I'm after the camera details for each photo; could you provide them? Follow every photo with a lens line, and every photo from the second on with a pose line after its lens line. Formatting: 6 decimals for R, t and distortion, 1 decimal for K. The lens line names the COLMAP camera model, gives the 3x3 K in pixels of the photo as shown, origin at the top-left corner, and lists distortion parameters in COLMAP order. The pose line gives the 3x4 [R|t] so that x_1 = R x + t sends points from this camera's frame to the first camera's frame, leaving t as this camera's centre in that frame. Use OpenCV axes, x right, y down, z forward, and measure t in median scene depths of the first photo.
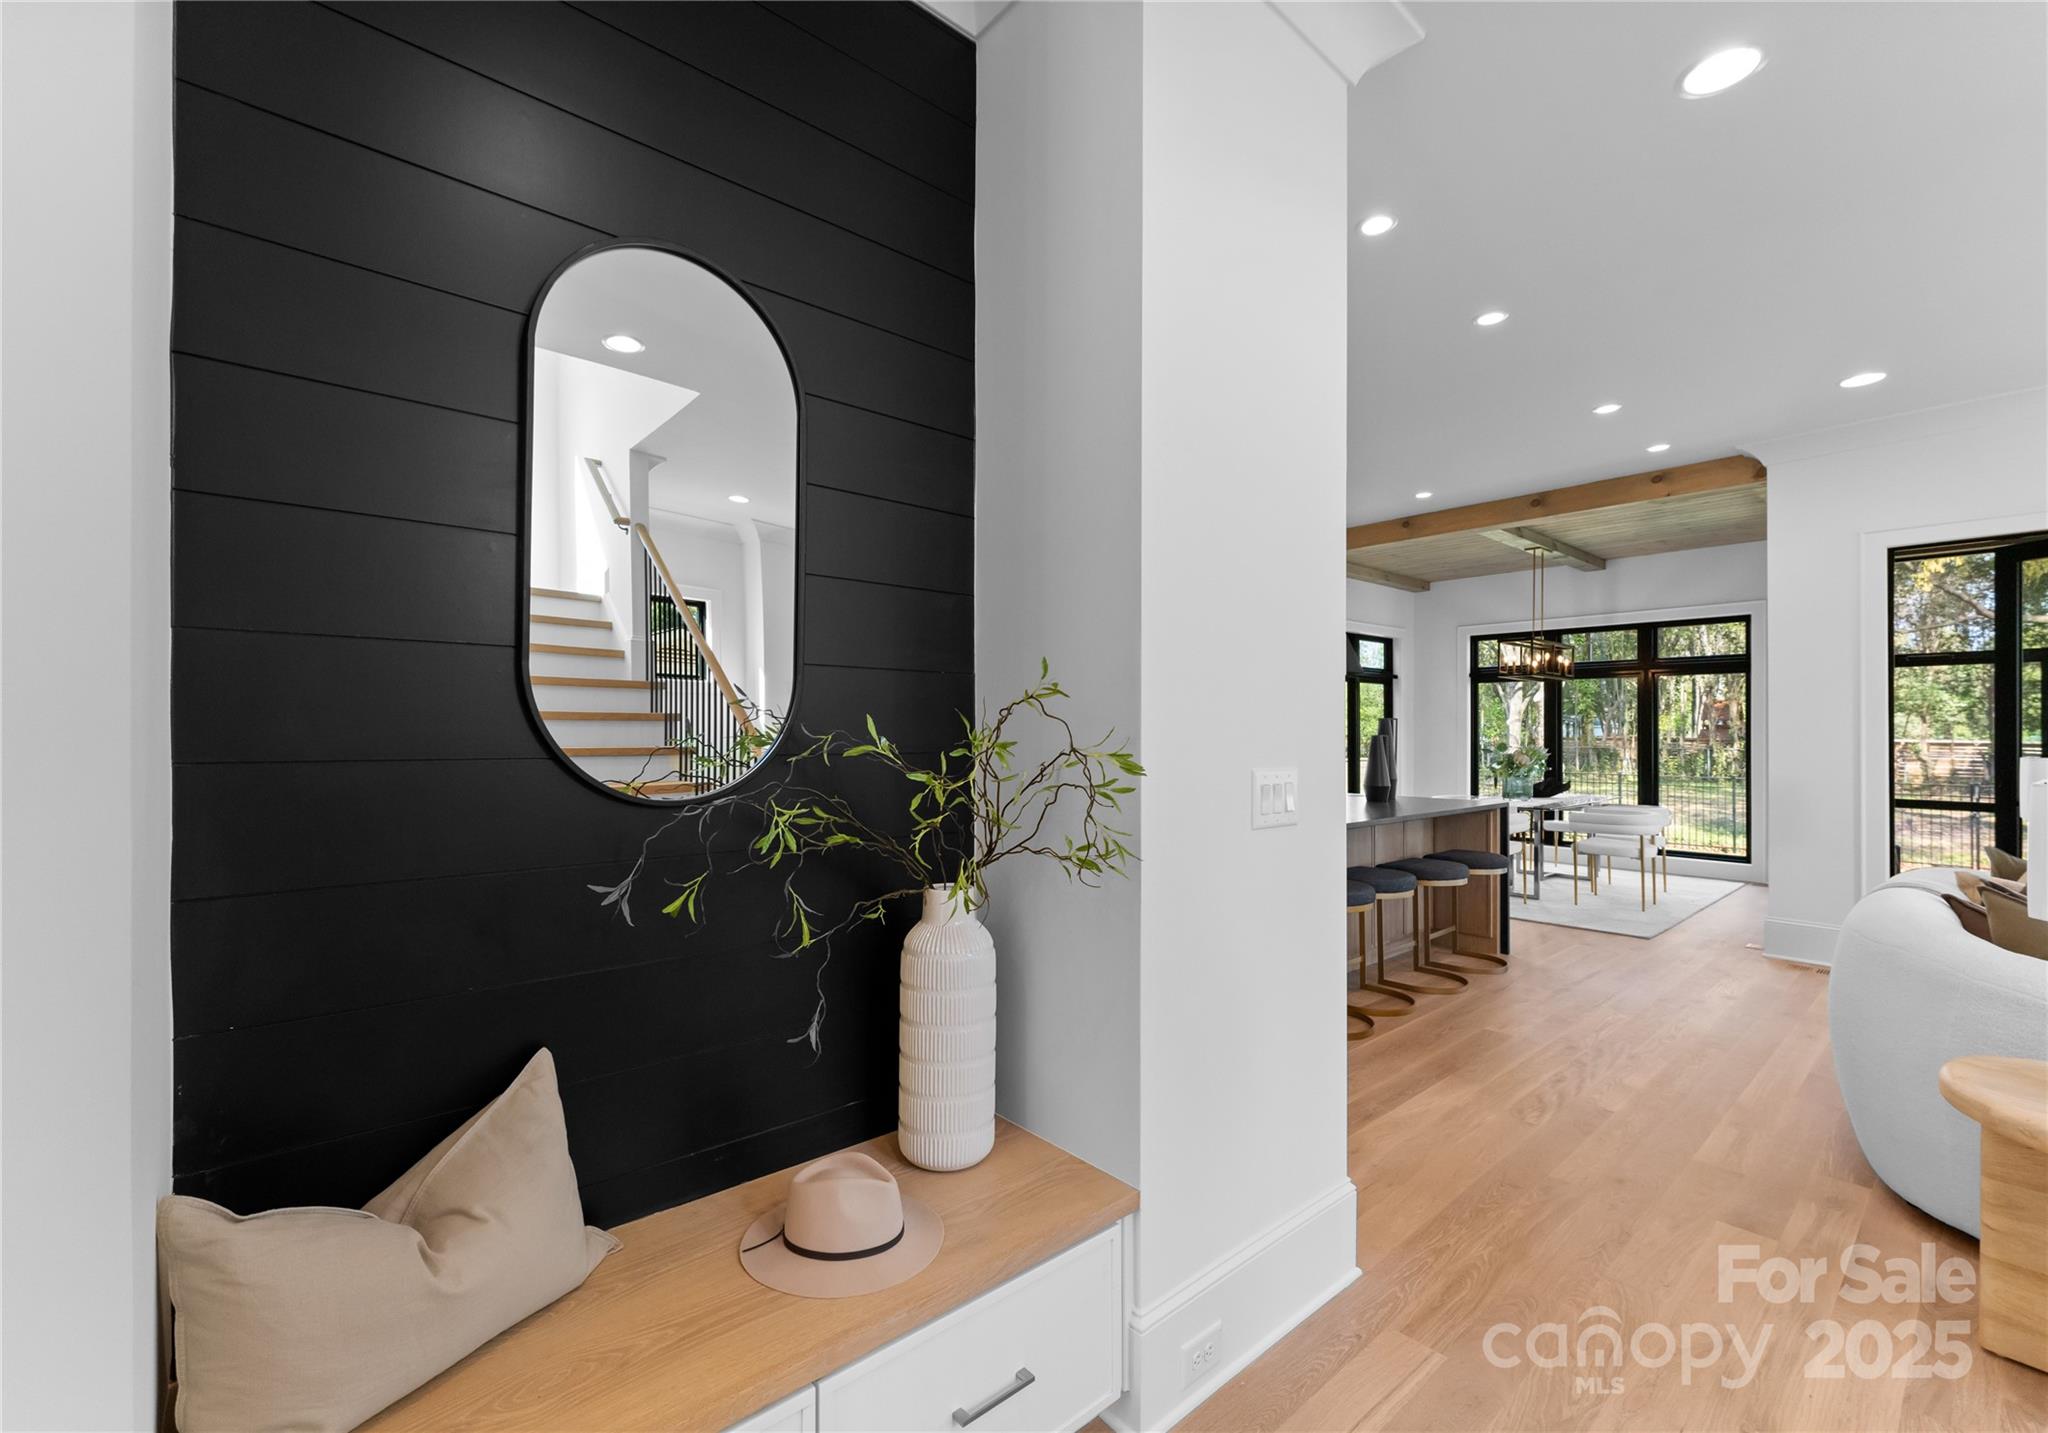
lens RADIAL K [[866.9, 0, 1010.4], [0, 866.9, 726.1], [0, 0, 1]] dist [0.001388, 0.000262]
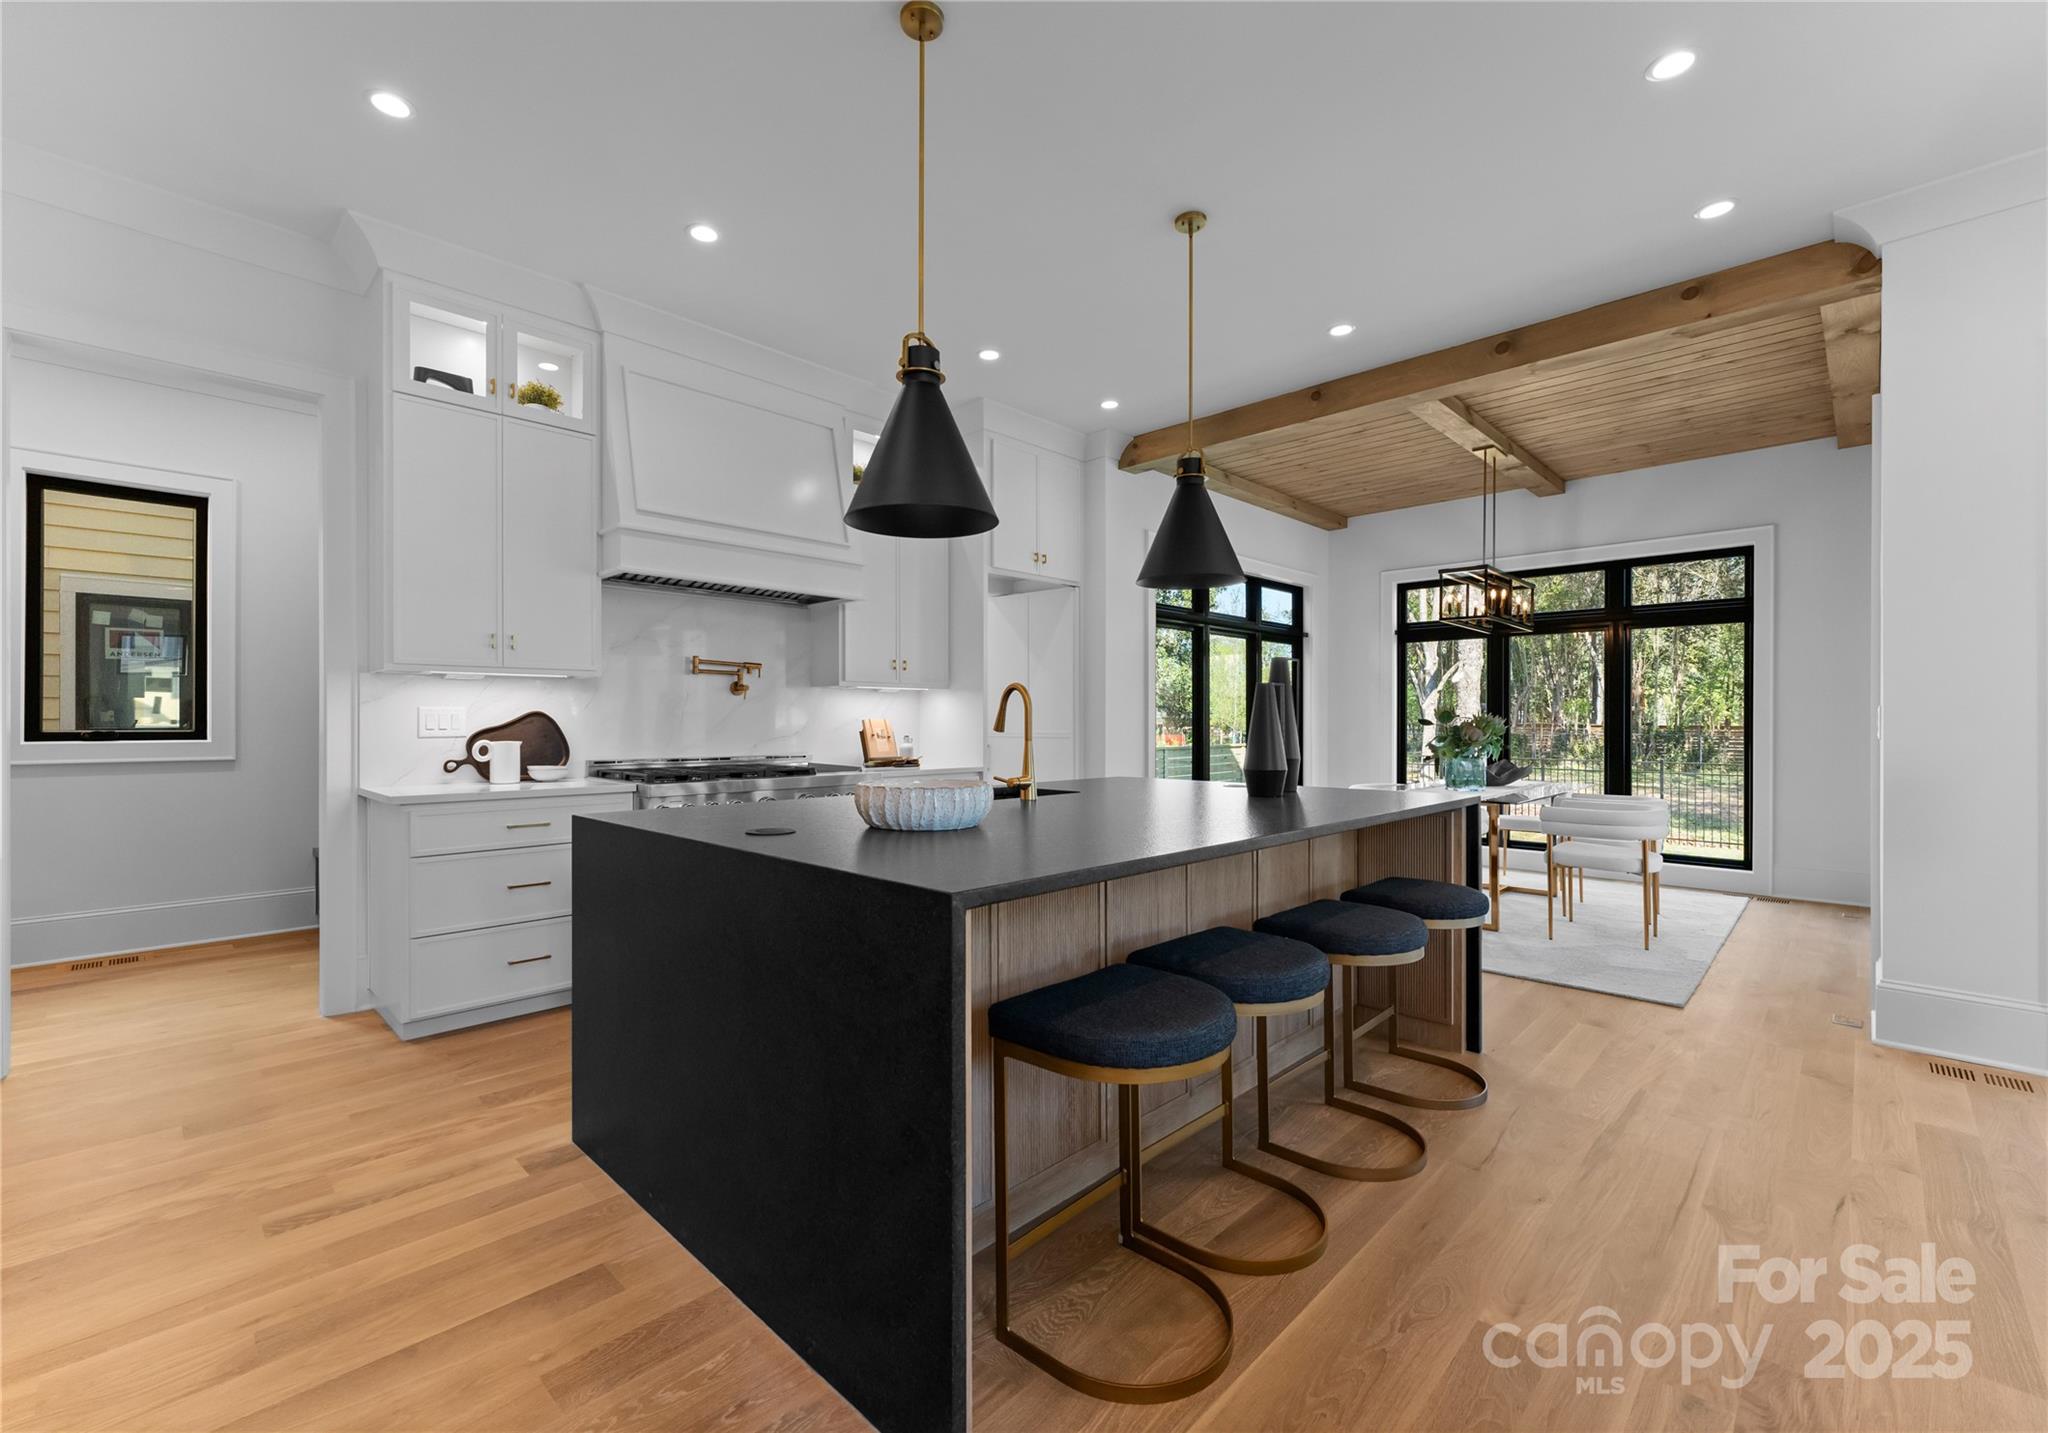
lens RADIAL K [[866.9, 0, 1001.7], [0, 866.9, 716.4], [0, 0, 1]] dist [0.001388, 0.000262]
pose [[0.997316, -0.001770, 0.073193, 0.142344], [0.001706, 0.999998, 0.000938, 0.021904], [-0.073194, -0.000810, 0.997317, 0.300891]]
